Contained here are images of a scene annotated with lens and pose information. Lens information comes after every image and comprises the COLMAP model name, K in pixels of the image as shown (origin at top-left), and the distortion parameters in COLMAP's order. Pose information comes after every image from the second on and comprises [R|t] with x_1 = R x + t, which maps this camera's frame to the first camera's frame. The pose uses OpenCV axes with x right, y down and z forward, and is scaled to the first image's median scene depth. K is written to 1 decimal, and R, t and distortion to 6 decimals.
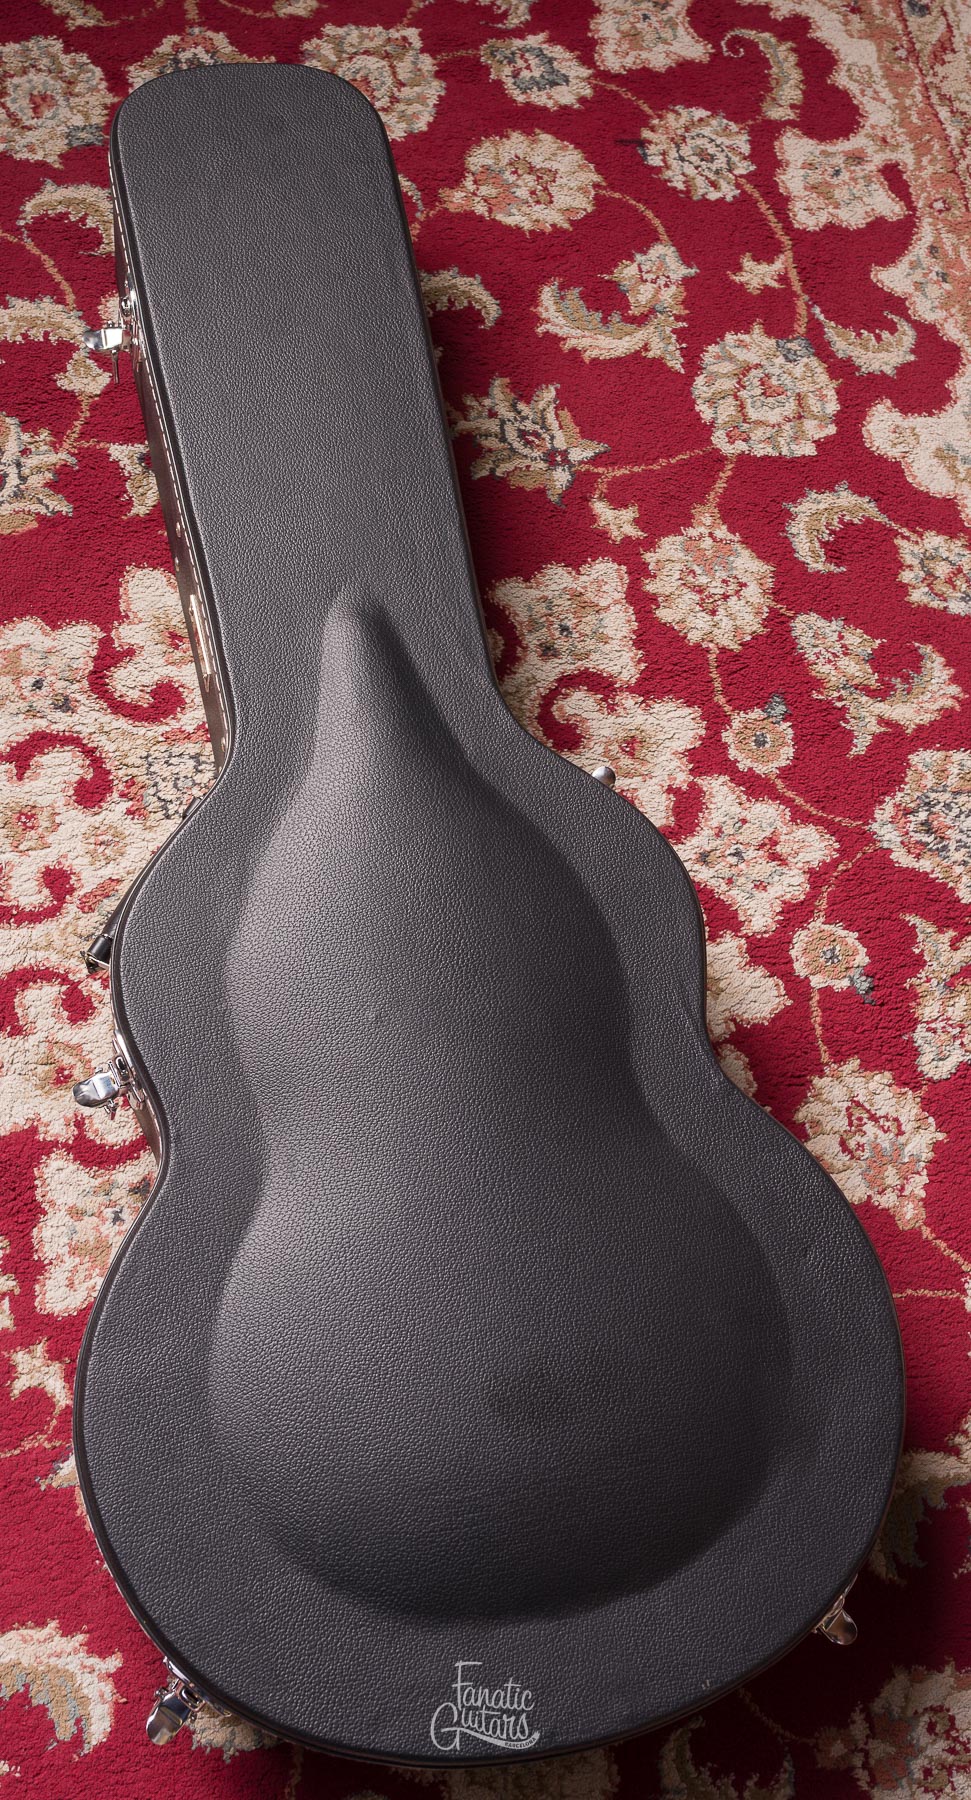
lens RADIAL K [[1906.4, 0, 454.2], [0, 1906.4, 874.5], [0, 0, 1]] dist [0.002514, 0.000000]
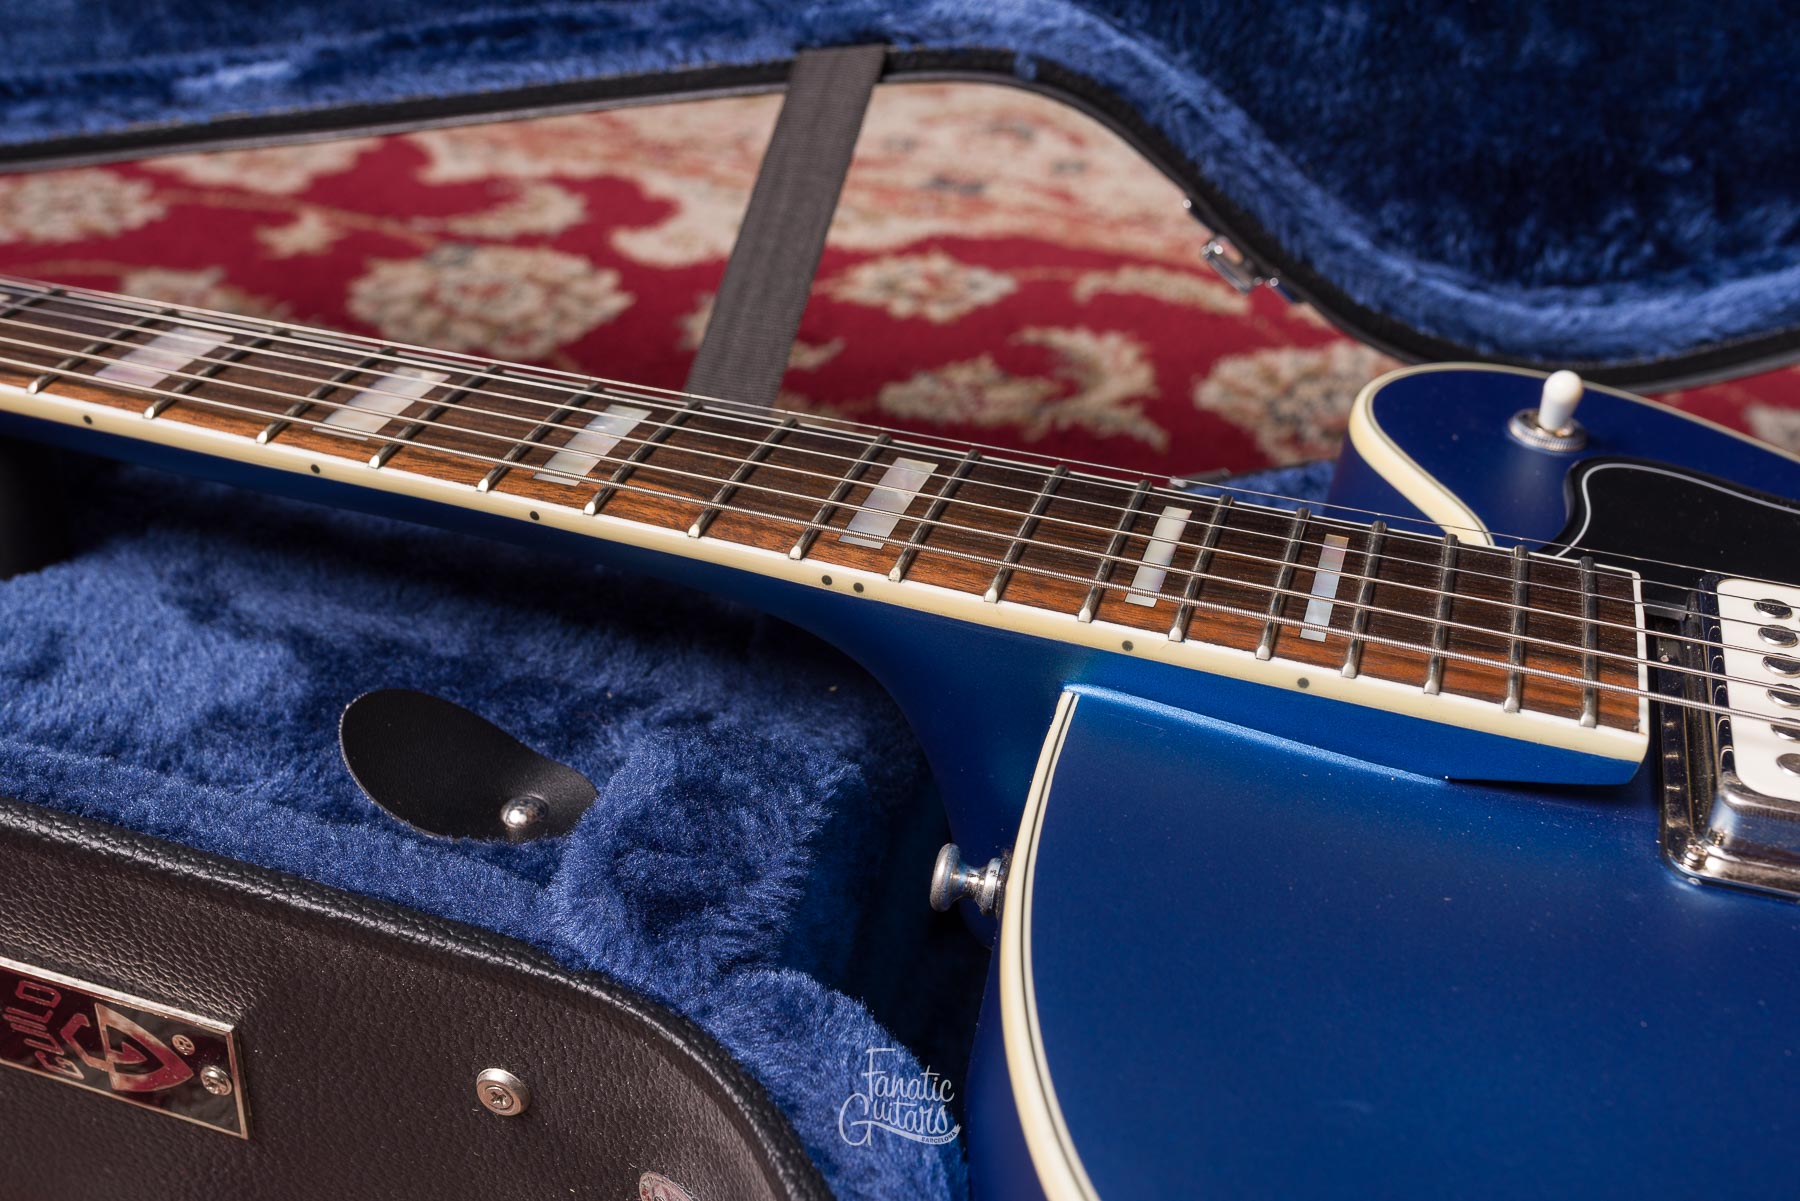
lens RADIAL K [[1774.9, 0, 911.0], [0, 1774.9, 627.6], [0, 0, 1]] dist [0.003138, 0.000000]
pose [[0.497376, -0.562553, 0.660417, -0.195236], [0.816633, 0.560524, -0.137562, -0.022211], [-0.292794, 0.607739, 0.738191, 0.682066]]
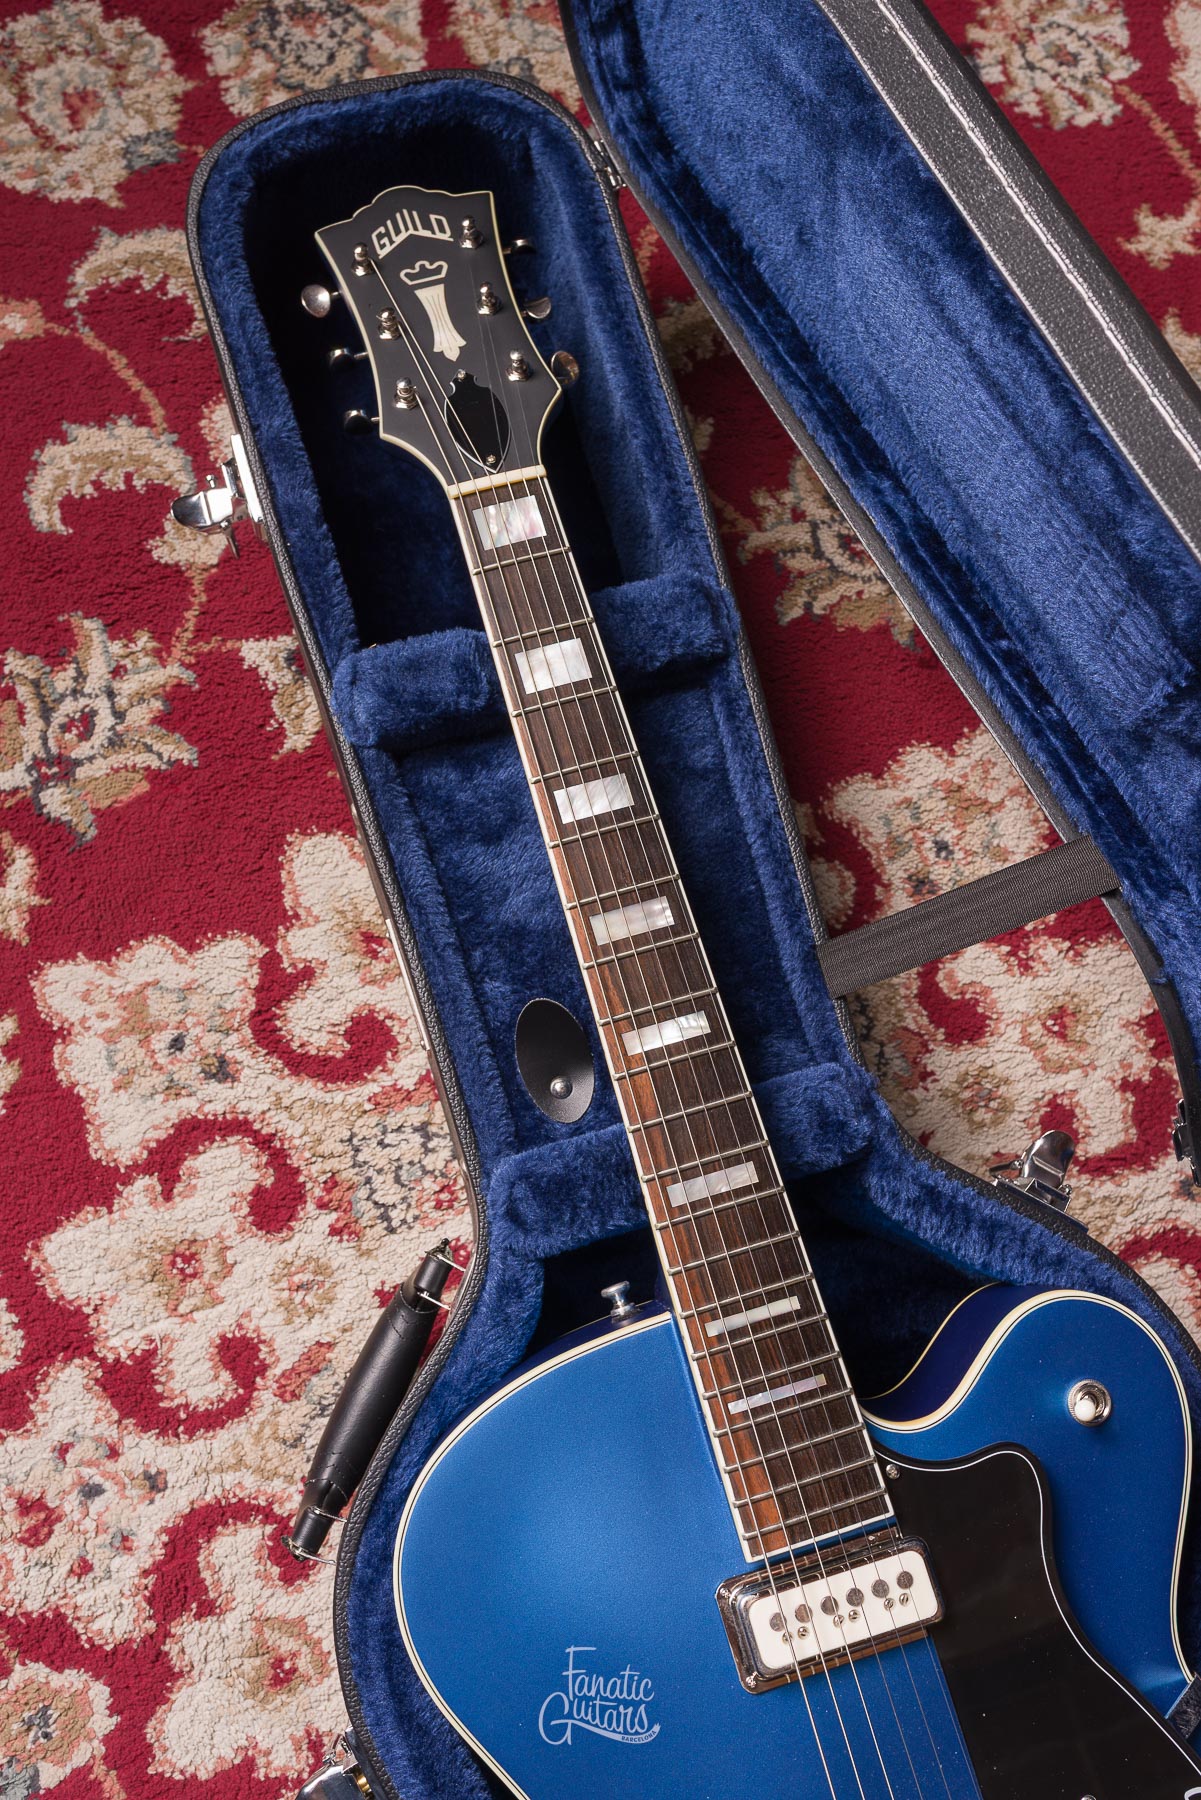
lens RADIAL K [[1774.9, 0, 607.9], [0, 1774.9, 898.9], [0, 0, 1]] dist [0.003138, 0.000000]
pose [[0.993830, -0.098419, -0.051151, -0.029292], [0.104404, 0.985761, 0.131816, -0.207968], [0.037449, -0.136343, 0.989954, 0.377716]]
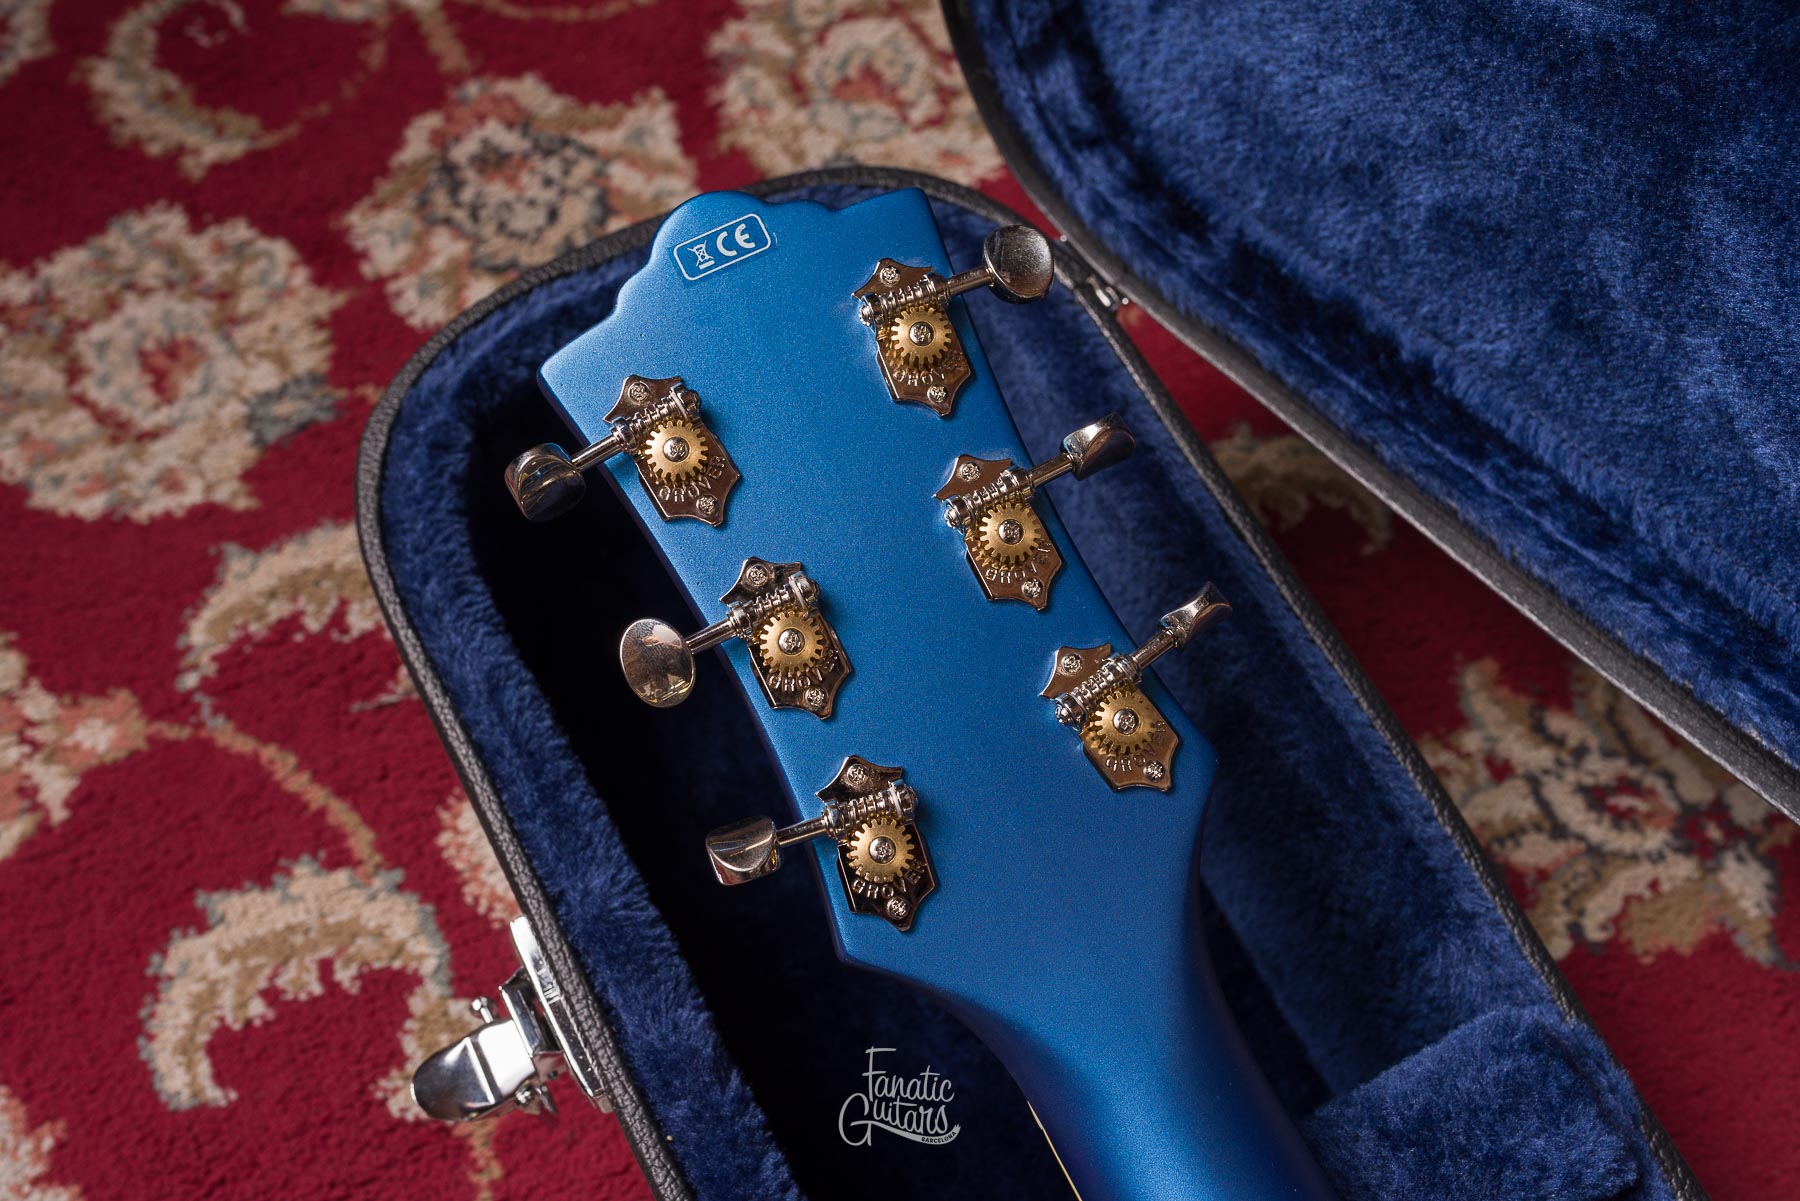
lens RADIAL K [[1774.9, 0, 902.4], [0, 1774.9, 596.9], [0, 0, 1]] dist [0.003138, 0.000000]
pose [[0.949428, -0.313906, 0.007040, -0.089769], [0.313360, 0.945884, -0.084311, -0.296487], [0.019807, 0.082253, 0.996415, 0.672418]]
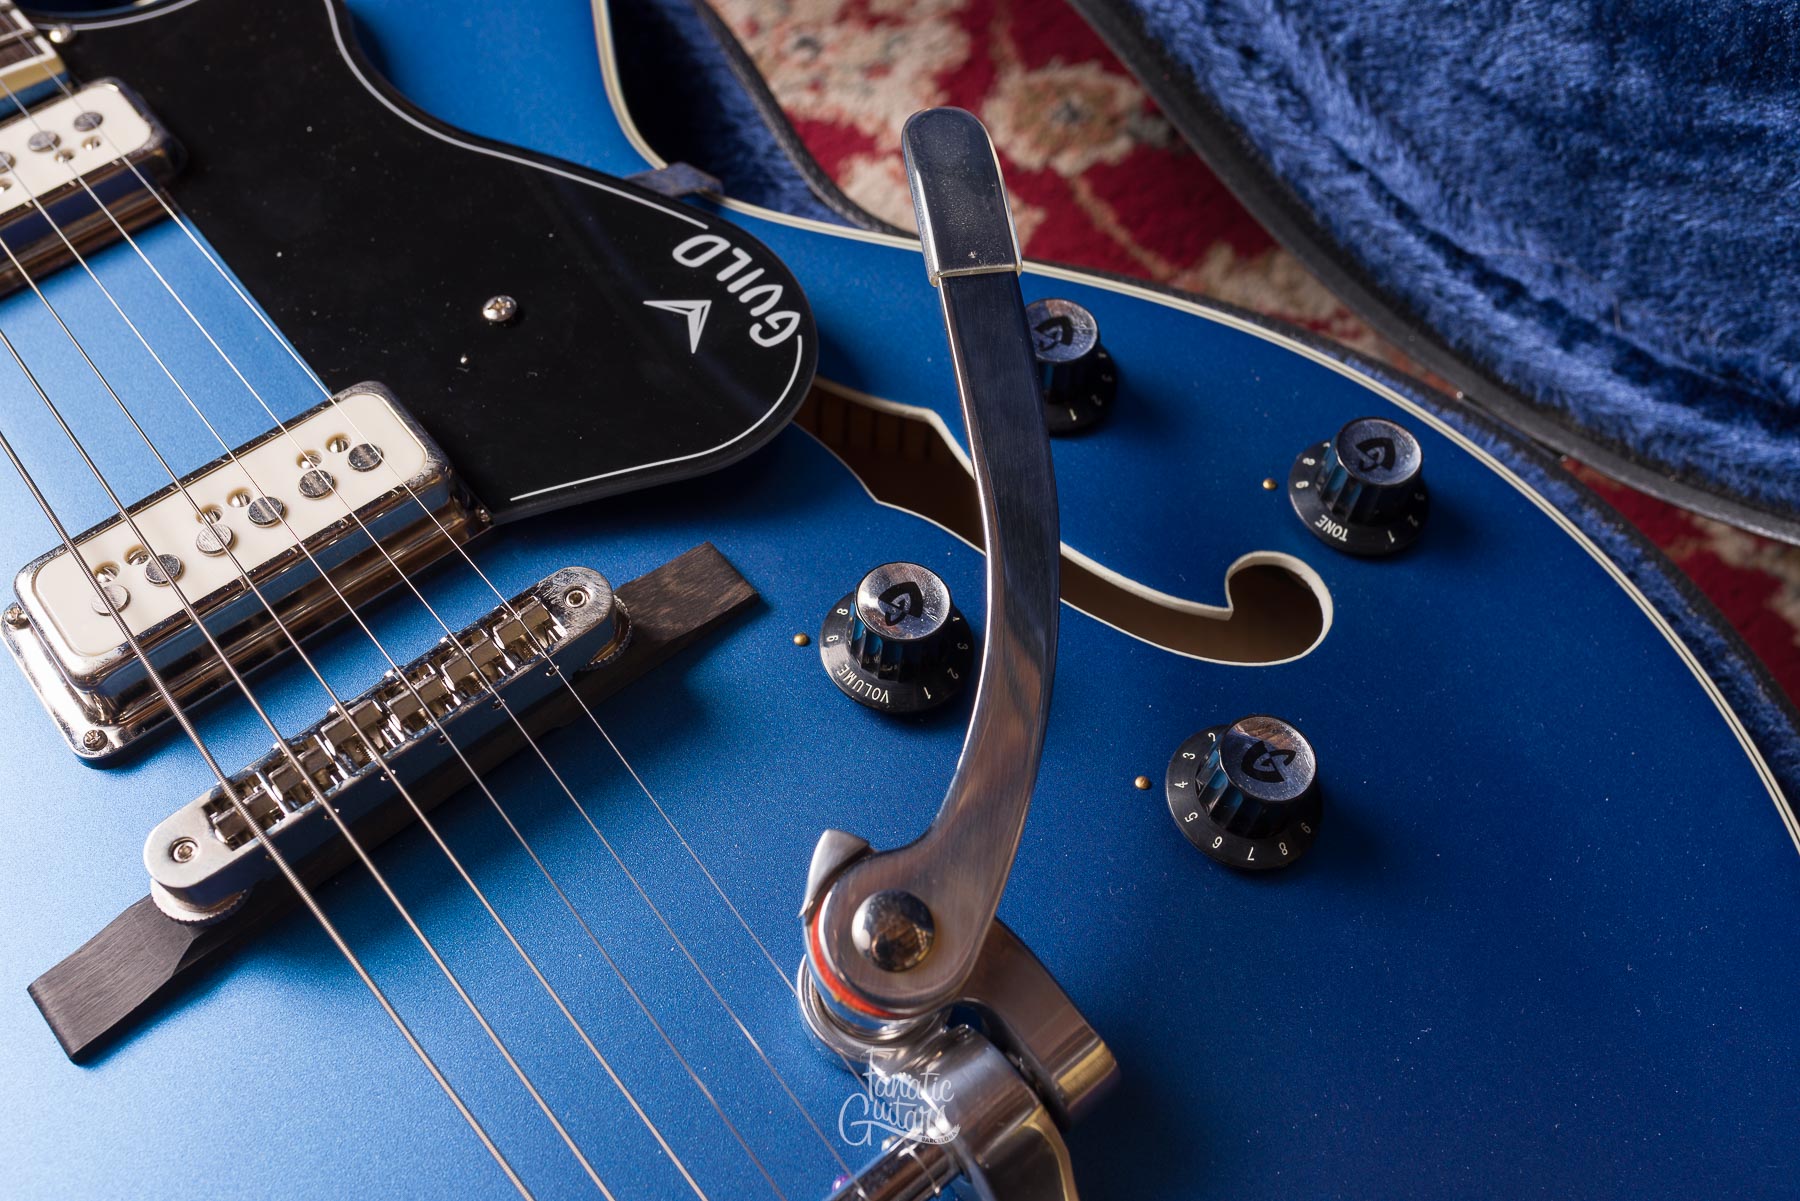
lens RADIAL K [[1774.9, 0, 910.4], [0, 1774.9, 605.5], [0, 0, 1]] dist [0.003138, 0.000000]
pose [[0.880632, -0.455621, 0.129990, 0.045675], [0.471305, 0.870503, -0.141759, 0.188690], [-0.048569, 0.186103, 0.981329, 0.564794]]
